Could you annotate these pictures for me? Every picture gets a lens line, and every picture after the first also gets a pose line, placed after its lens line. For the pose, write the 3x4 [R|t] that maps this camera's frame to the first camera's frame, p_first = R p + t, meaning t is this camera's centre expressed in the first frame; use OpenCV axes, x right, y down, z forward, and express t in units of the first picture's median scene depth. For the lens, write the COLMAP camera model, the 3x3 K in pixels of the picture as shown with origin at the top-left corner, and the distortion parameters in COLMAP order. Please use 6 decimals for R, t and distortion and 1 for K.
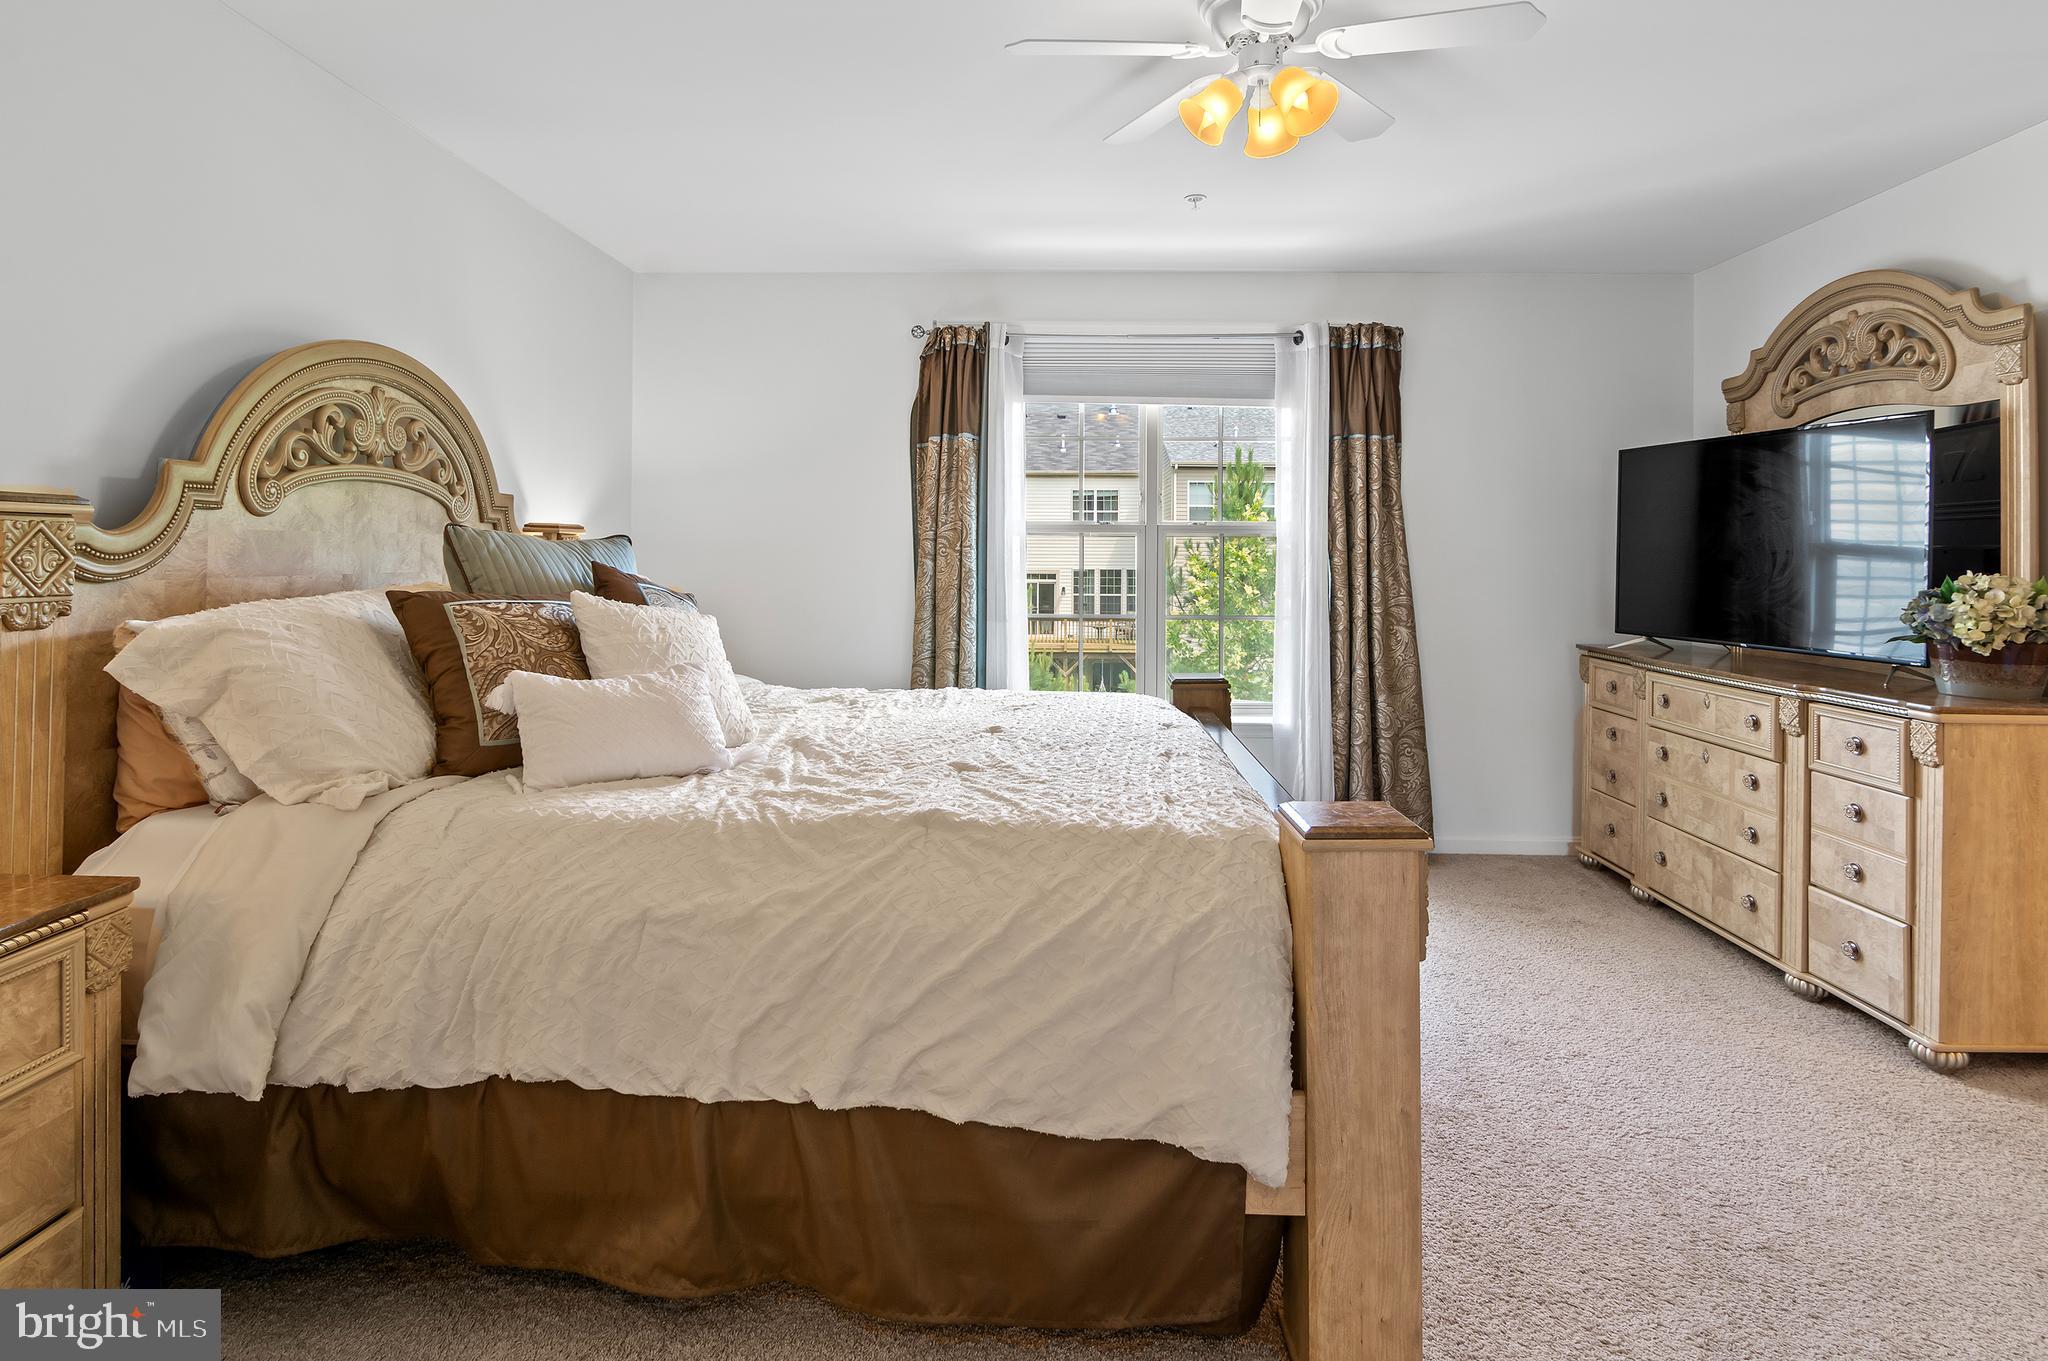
lens RADIAL K [[1096.2, 0, 1017.2], [0, 1096.2, 584.9], [0, 0, 1]] dist [-0.000724, 0.000213]
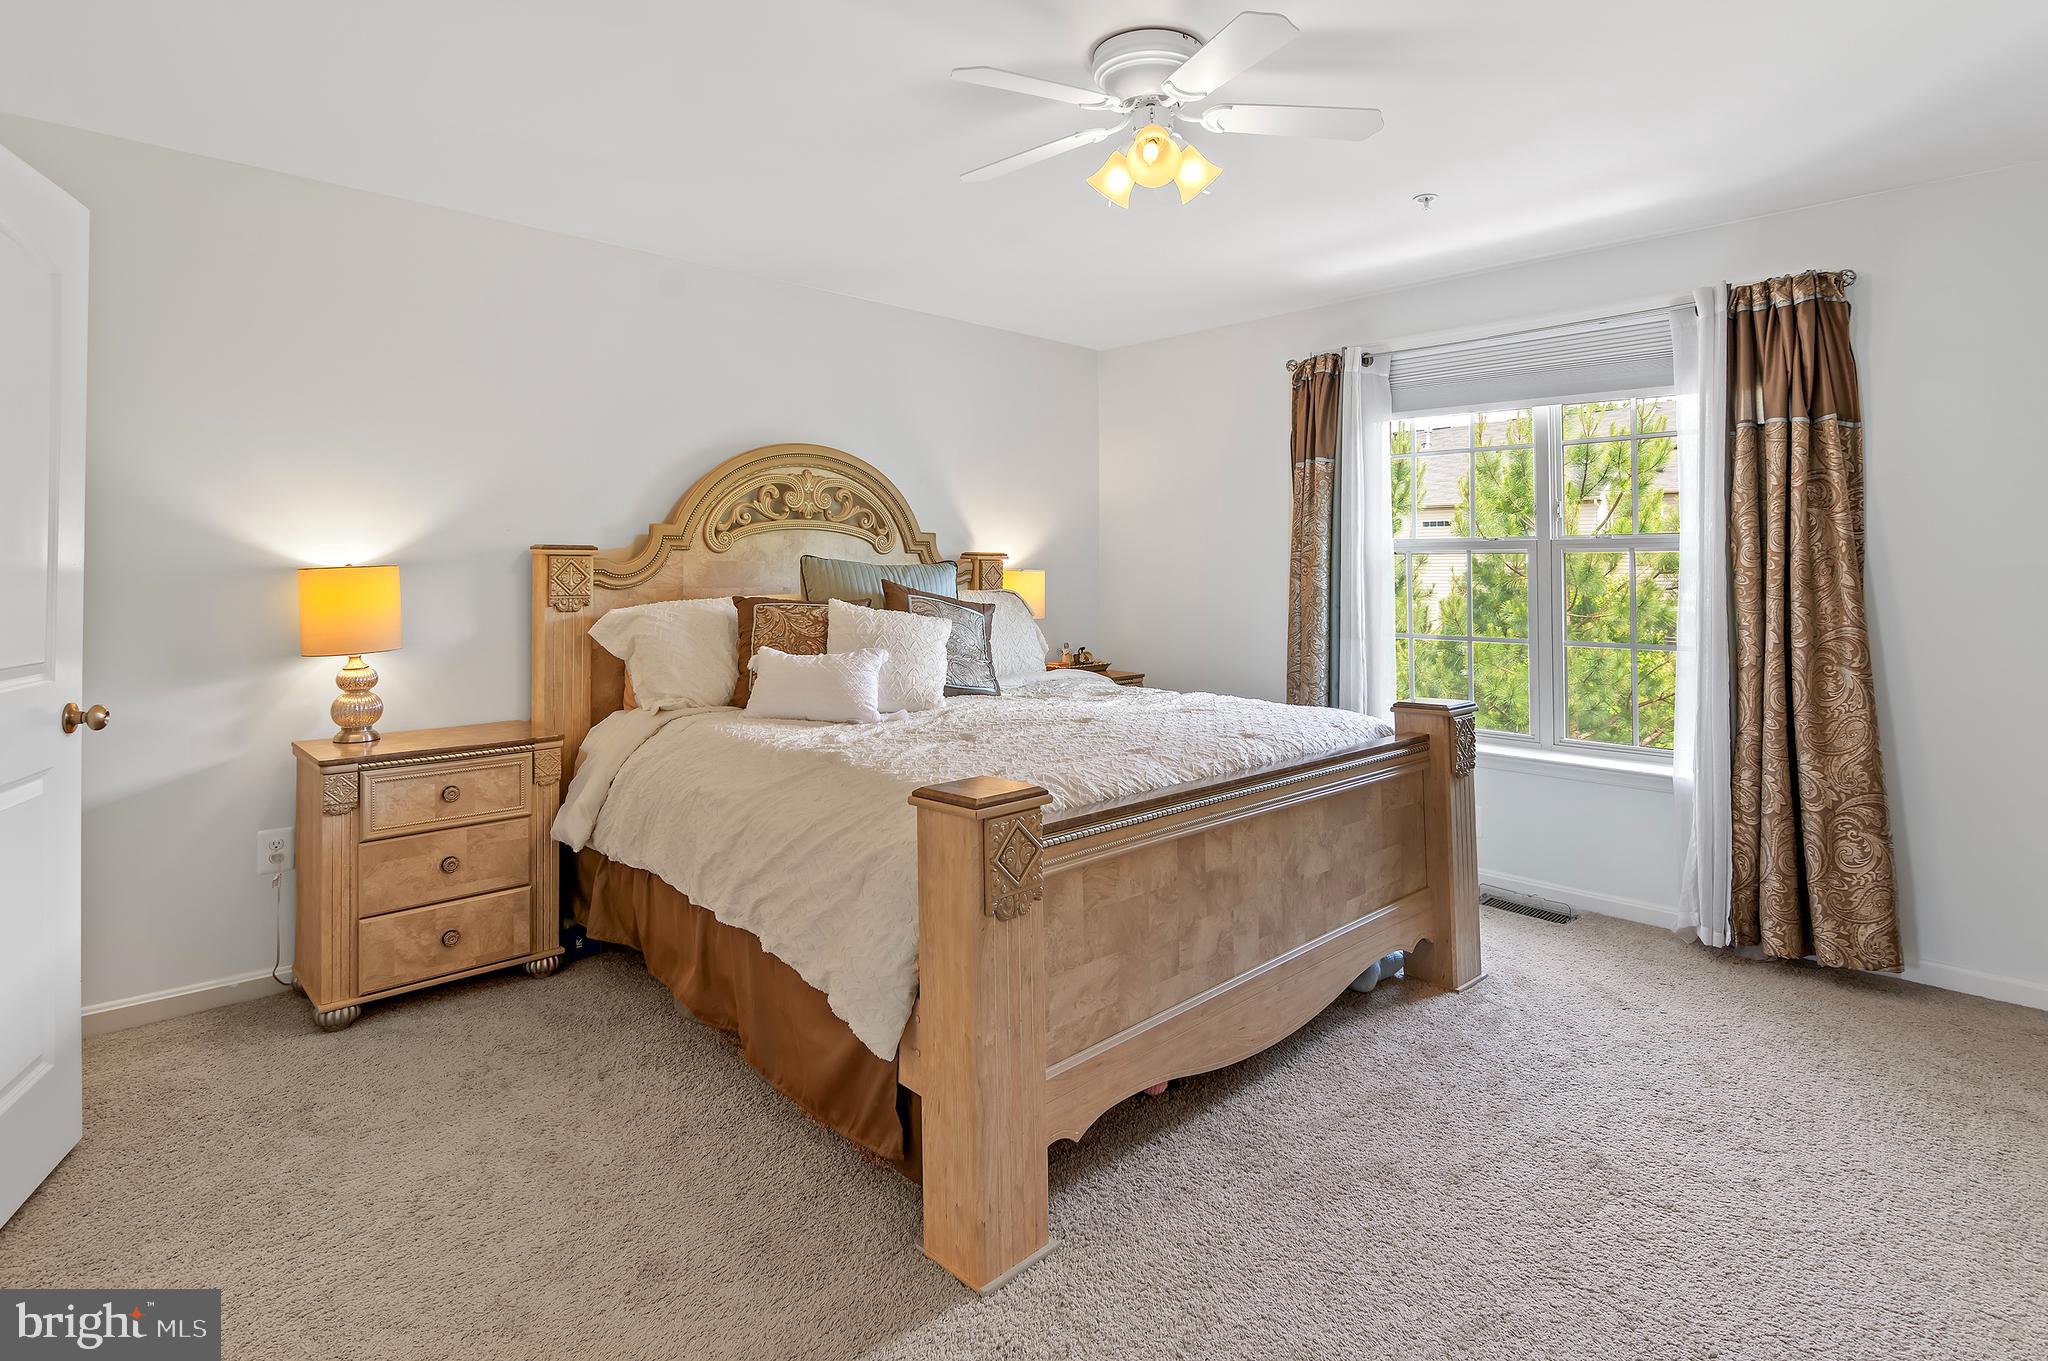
lens RADIAL K [[1034.4, 0, 962.7], [0, 1034.4, 584.7], [0, 0, 1]] dist [0.001291, -0.000185]
pose [[0.700542, 0.002838, -0.713606, 0.661144], [-0.016795, 0.999781, -0.012511, 0.001227], [0.713414, 0.020750, 0.700436, 0.110646]]
